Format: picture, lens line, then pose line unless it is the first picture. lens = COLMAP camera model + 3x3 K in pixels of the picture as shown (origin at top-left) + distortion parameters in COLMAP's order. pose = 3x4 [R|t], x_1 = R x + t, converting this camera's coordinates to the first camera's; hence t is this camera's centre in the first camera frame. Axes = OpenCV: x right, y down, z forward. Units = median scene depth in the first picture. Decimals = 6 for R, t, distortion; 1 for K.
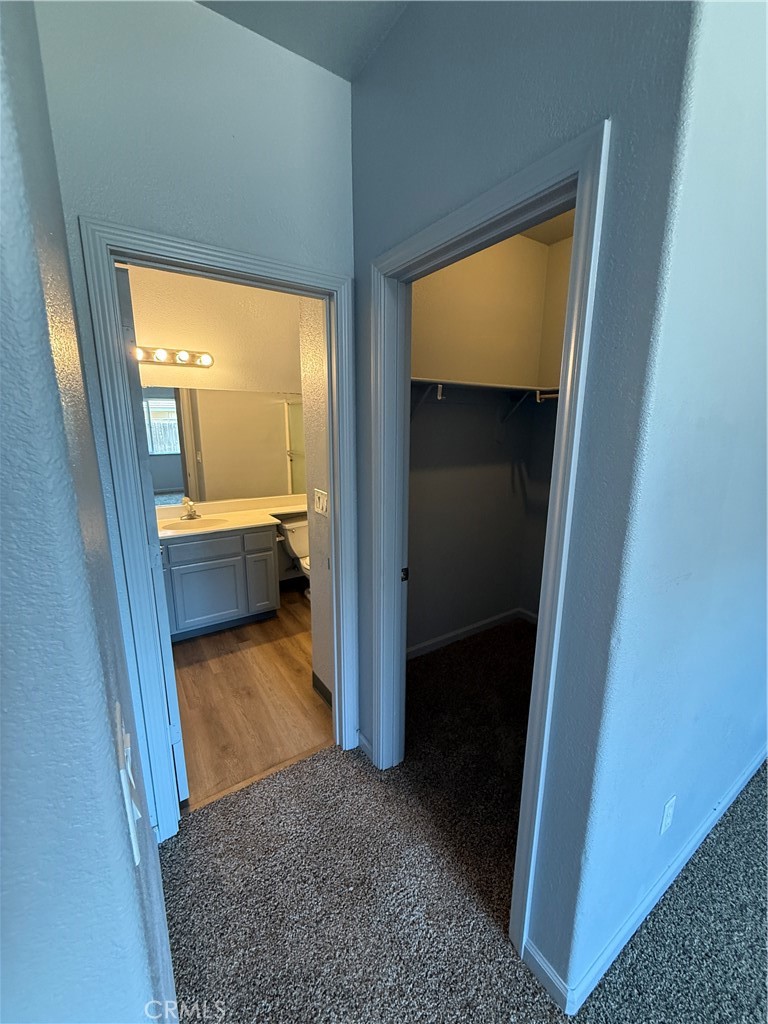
lens RADIAL K [[409.0, 0, 383.2], [0, 409.0, 516.4], [0, 0, 1]] dist [-0.000597, -0.000366]
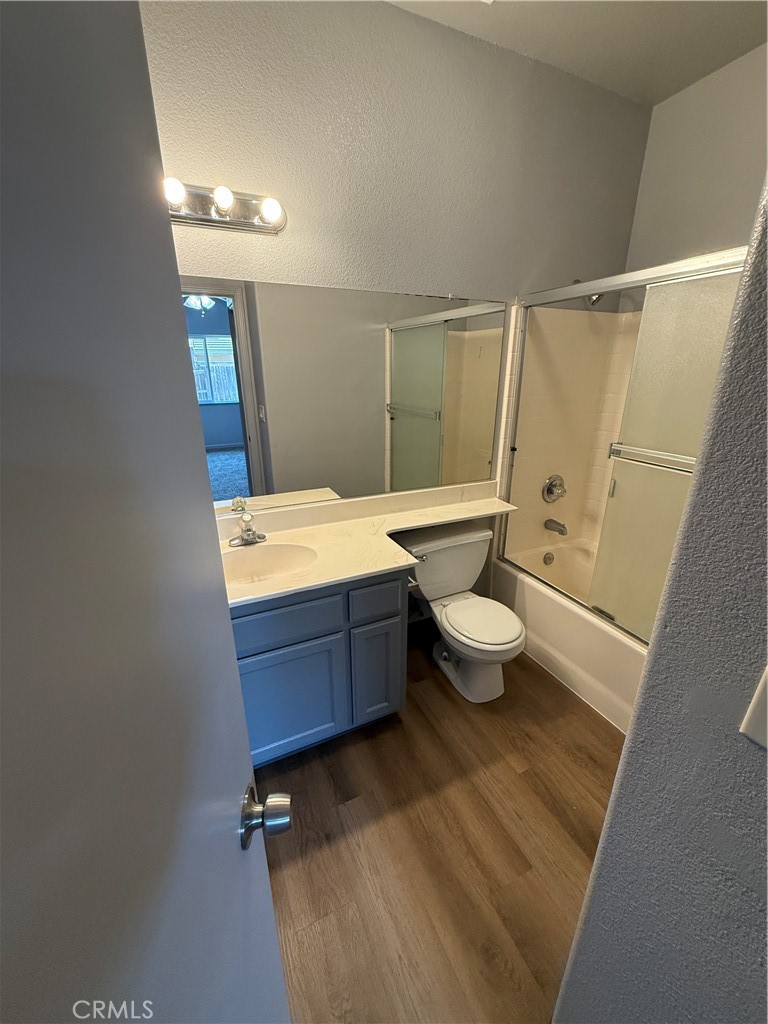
lens RADIAL K [[409.0, 0, 382.8], [0, 409.0, 507.2], [0, 0, 1]] dist [-0.000597, -0.000366]
pose [[0.989741, 0.035151, -0.138484, -0.224067], [-0.019896, 0.993728, 0.110039, -0.104592], [0.141483, -0.106155, 0.984233, 0.506996]]
